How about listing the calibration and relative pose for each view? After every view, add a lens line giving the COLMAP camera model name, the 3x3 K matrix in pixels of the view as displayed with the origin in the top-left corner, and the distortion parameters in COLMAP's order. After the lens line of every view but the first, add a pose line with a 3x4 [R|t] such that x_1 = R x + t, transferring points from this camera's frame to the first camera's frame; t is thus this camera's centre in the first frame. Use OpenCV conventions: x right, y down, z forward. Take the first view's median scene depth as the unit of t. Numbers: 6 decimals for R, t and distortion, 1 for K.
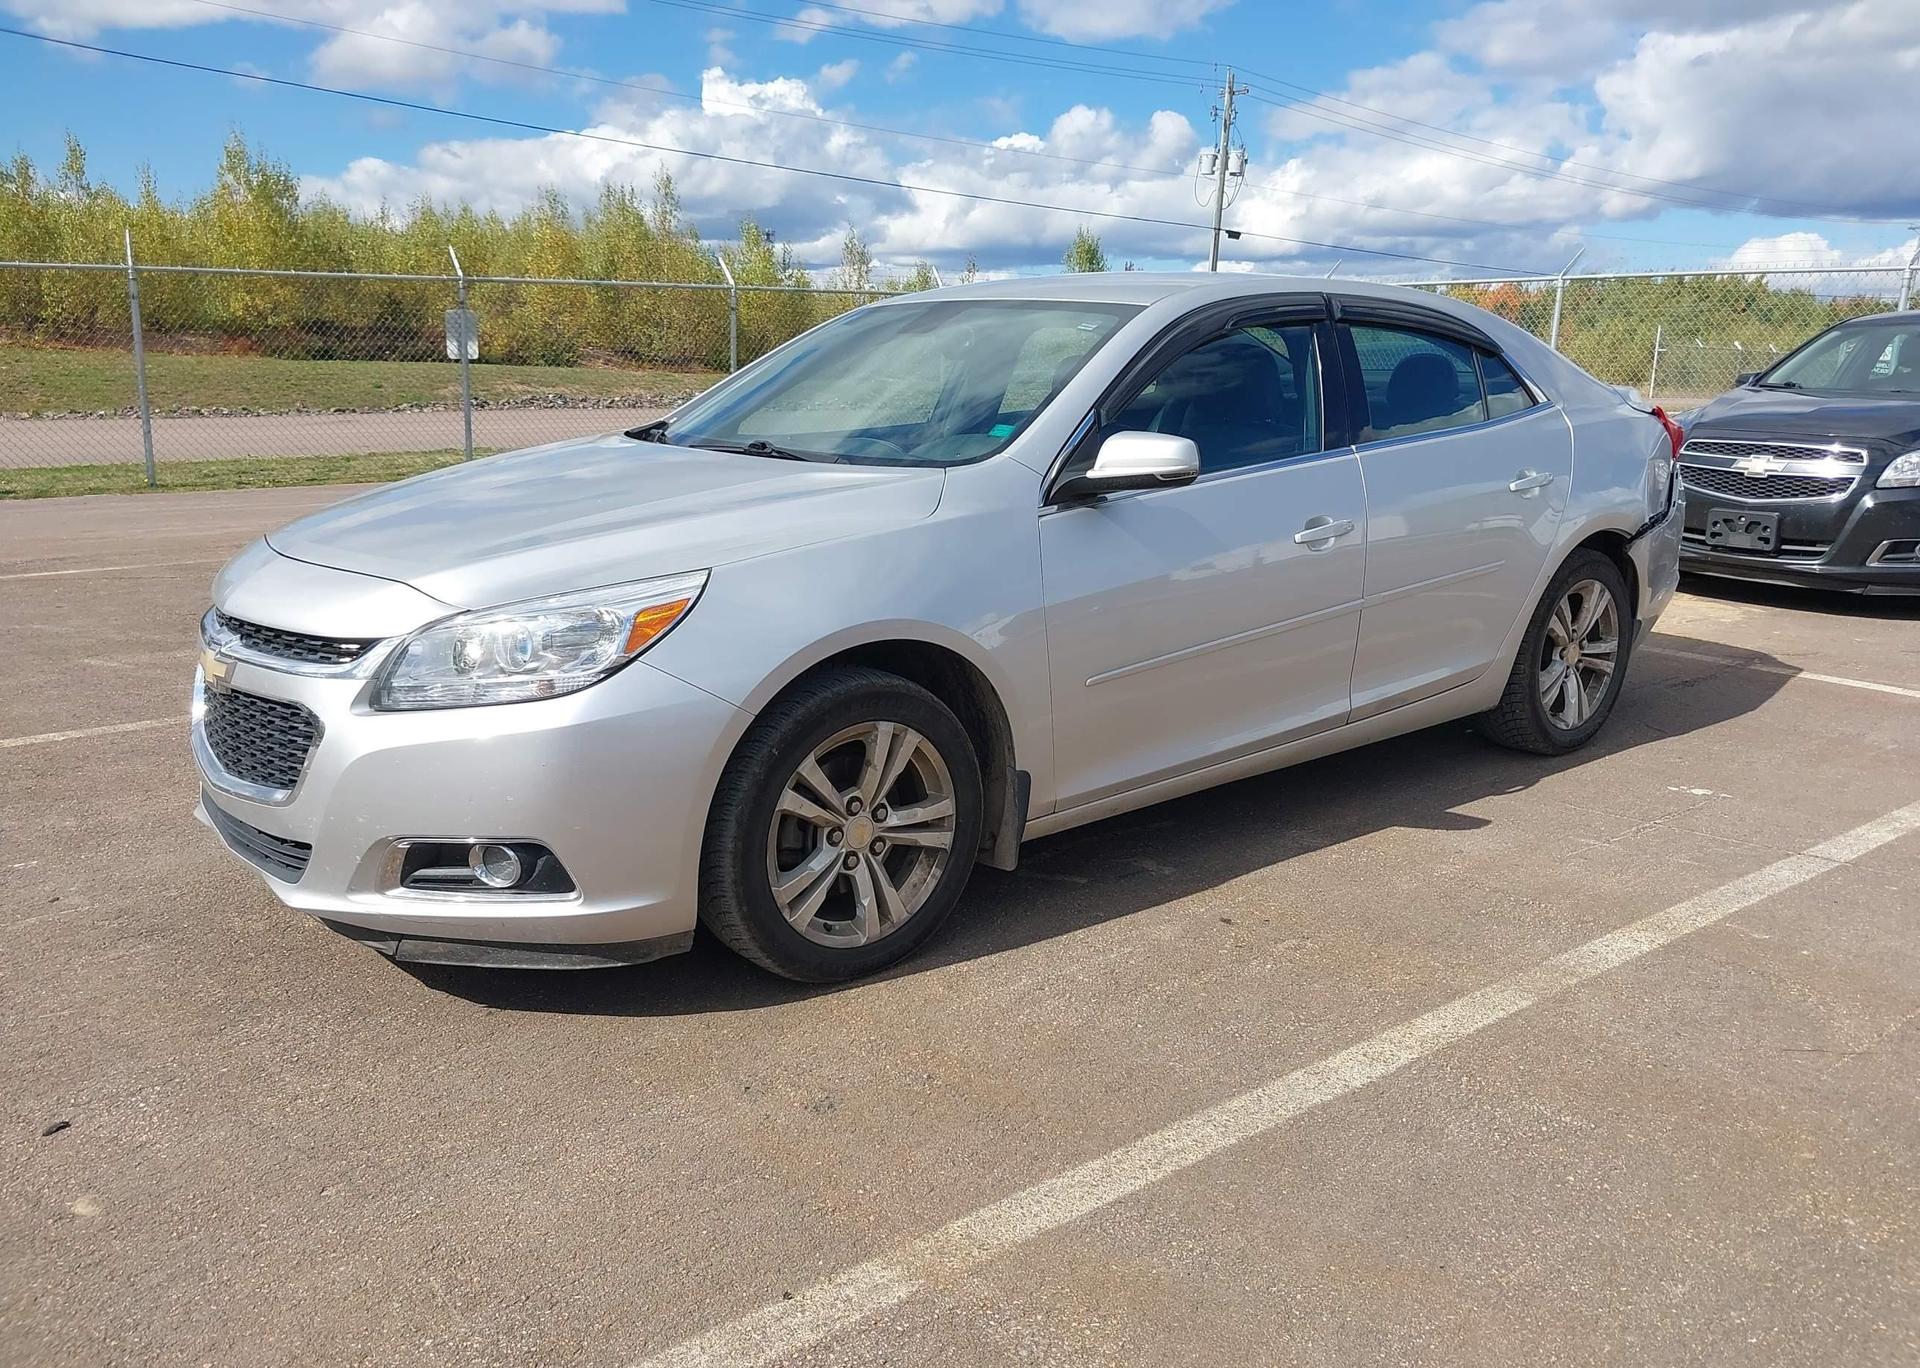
lens RADIAL K [[1514.6, 0, 948.9], [0, 1514.6, 689.6], [0, 0, 1]] dist [0.023818, -0.032439]
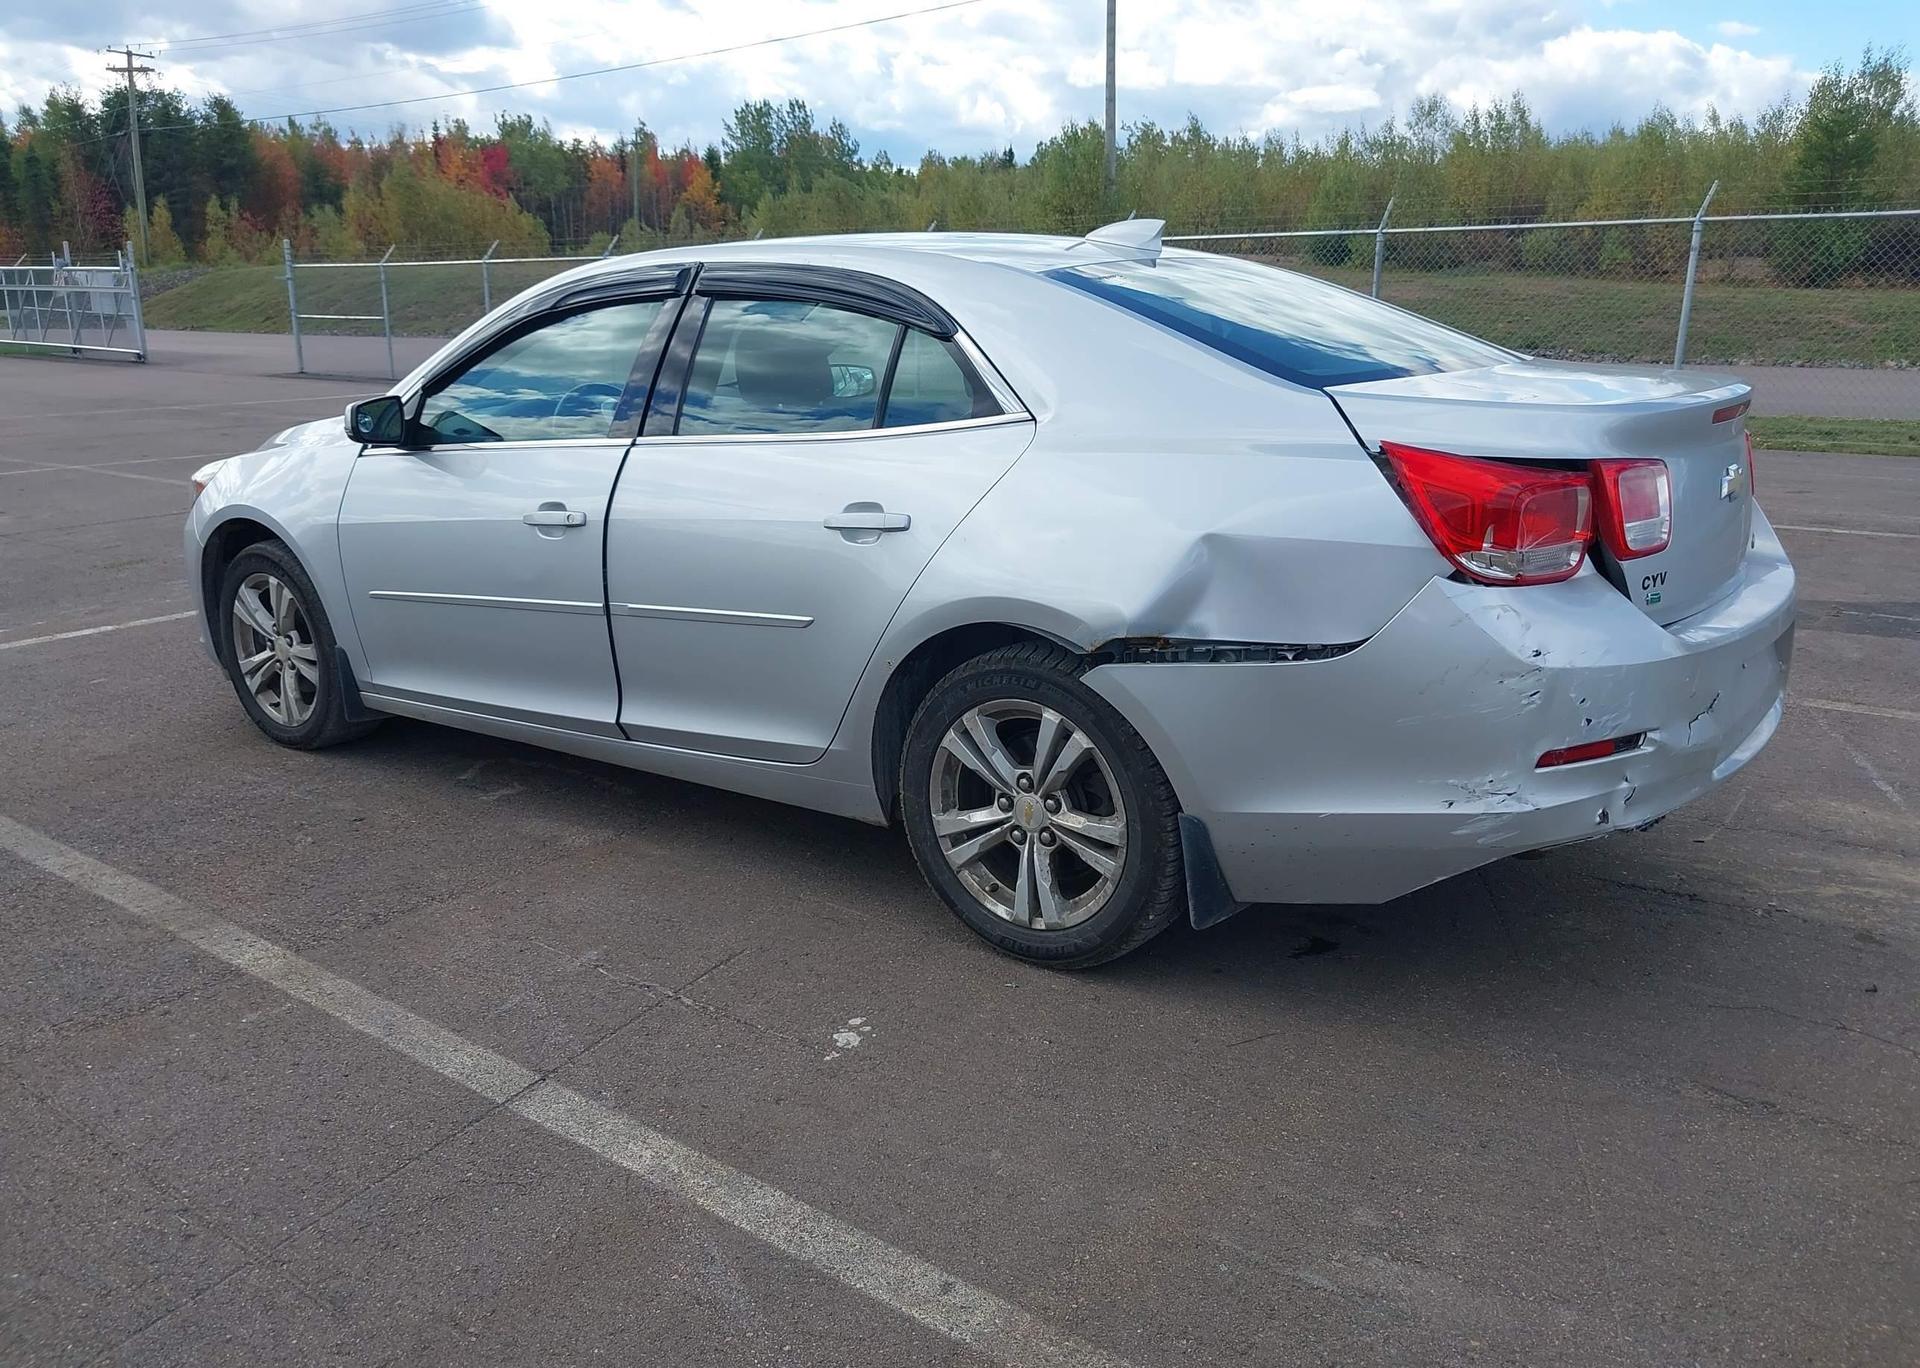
lens RADIAL K [[1514.6, 0, 972.6], [0, 1514.6, 692.7], [0, 0, 1]] dist [0.023818, -0.032439]
pose [[0.241550, 0.238900, -0.940521, 1.480407], [-0.202589, 0.960279, 0.191888, -0.281530], [0.949005, 0.144189, 0.280354, 1.185026]]
